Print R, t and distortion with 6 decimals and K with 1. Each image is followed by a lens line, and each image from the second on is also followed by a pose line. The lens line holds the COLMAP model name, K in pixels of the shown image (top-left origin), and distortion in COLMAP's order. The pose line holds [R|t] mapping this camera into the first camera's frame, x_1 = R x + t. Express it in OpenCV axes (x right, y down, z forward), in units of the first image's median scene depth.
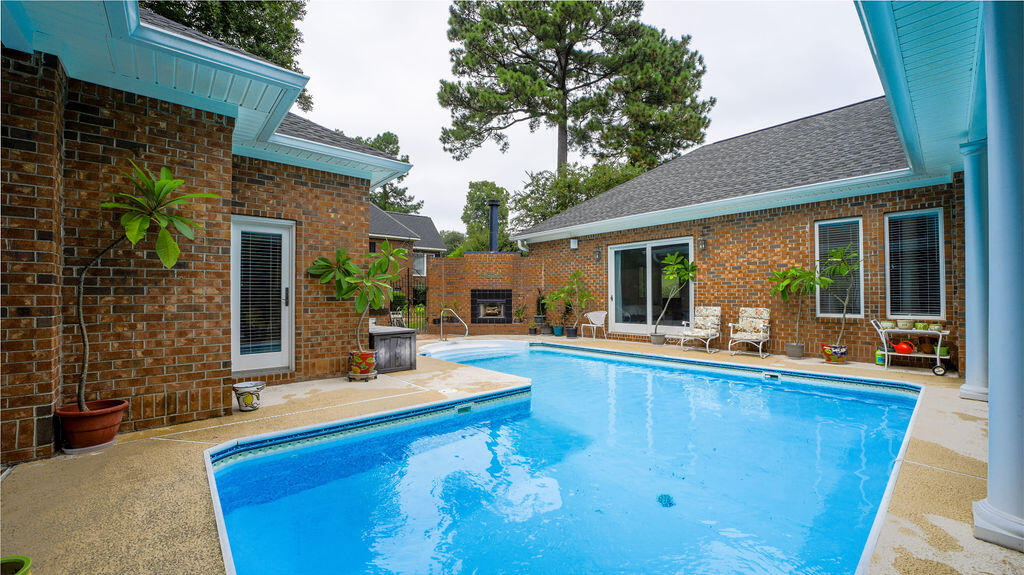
lens RADIAL K [[397.1, 0, 512.0], [0, 397.1, 287.5], [0, 0, 1]] dist [-0.002320, 0.000006]
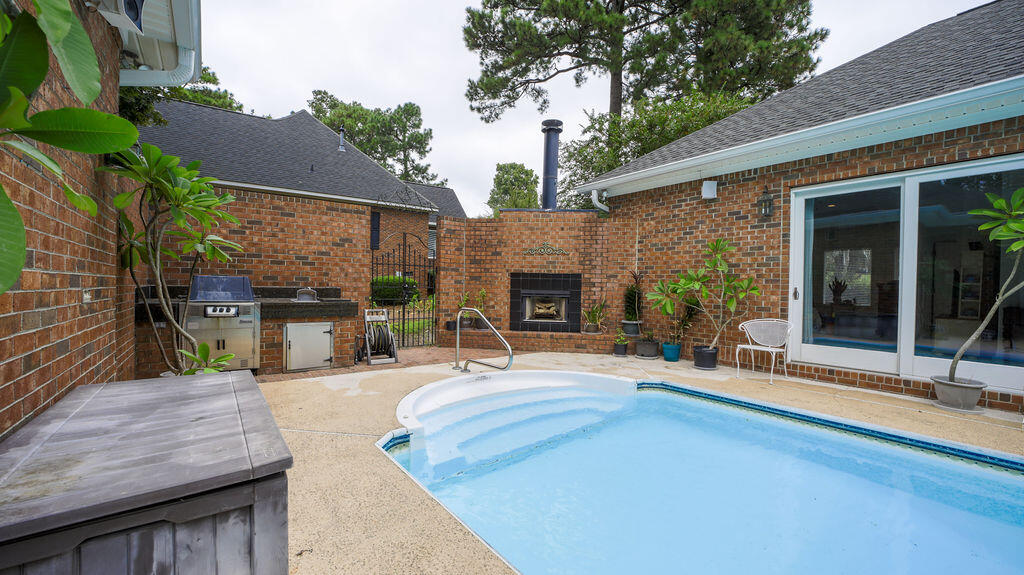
lens RADIAL K [[397.1, 0, 512.0], [0, 397.1, 287.5], [0, 0, 1]] dist [-0.002320, 0.000006]
pose [[0.997964, 0.022405, -0.059721, -0.029008], [-0.020879, 0.999443, 0.026049, 0.004979], [0.060271, -0.024749, 0.997875, 0.181331]]
